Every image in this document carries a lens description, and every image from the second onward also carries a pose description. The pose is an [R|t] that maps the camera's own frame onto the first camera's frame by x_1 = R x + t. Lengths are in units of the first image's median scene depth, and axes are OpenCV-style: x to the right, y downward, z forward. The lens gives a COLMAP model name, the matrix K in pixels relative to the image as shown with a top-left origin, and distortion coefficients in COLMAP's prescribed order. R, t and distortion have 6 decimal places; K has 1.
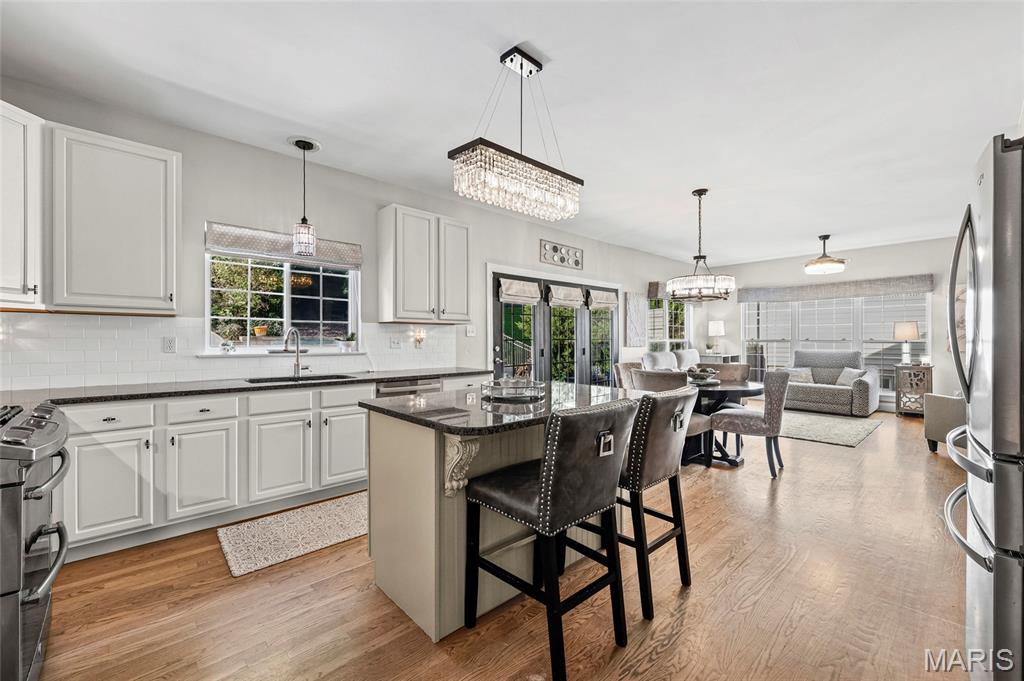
lens RADIAL K [[418.8, 0, 503.2], [0, 418.8, 340.0], [0, 0, 1]] dist [-0.001090, -0.000314]
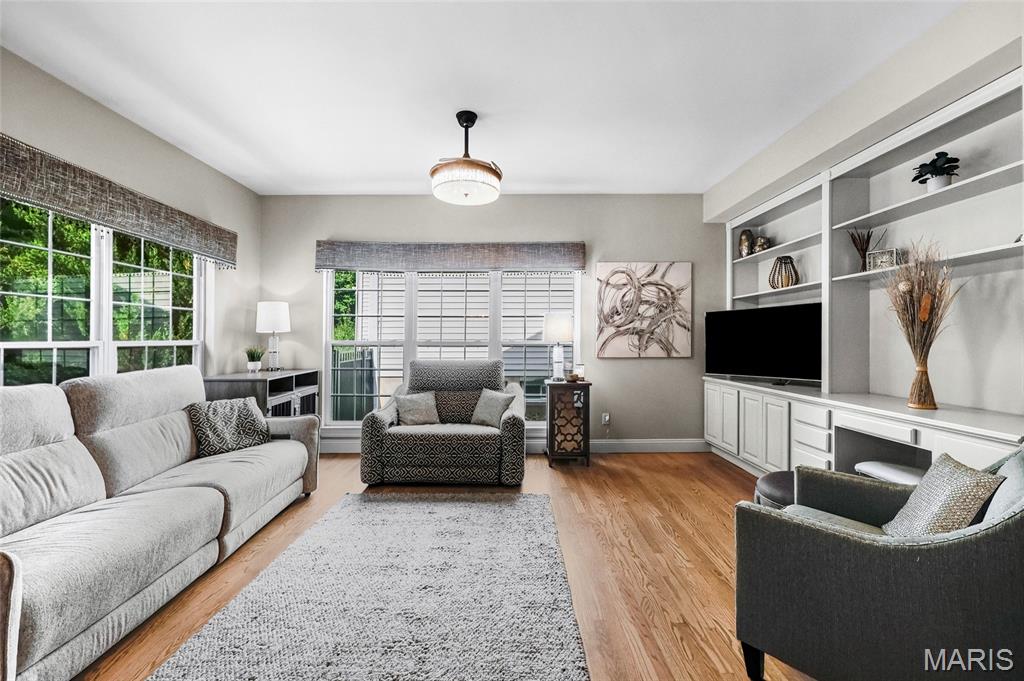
lens RADIAL K [[418.8, 0, 514.4], [0, 418.8, 325.6], [0, 0, 1]] dist [-0.001090, -0.000314]
pose [[0.657526, 0.025178, 0.753011, 0.691547], [-0.000624, 0.999459, -0.032873, -0.005671], [-0.753432, 0.021145, 0.657186, 0.993633]]
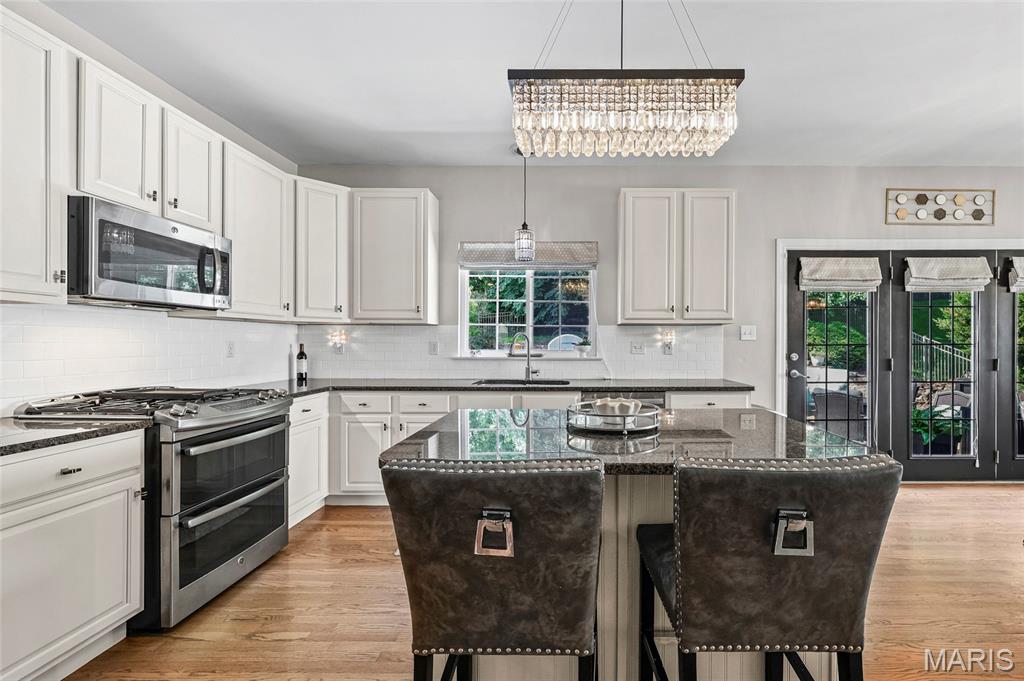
lens RADIAL K [[436.3, 0, 554.1], [0, 436.3, 348.9], [0, 0, 1]] dist [0.001264, -0.000247]
pose [[0.738776, 0.008520, -0.673897, 0.220239], [-0.001665, 0.999940, 0.010817, -0.000532], [0.673949, -0.006869, 0.738746, 0.202523]]
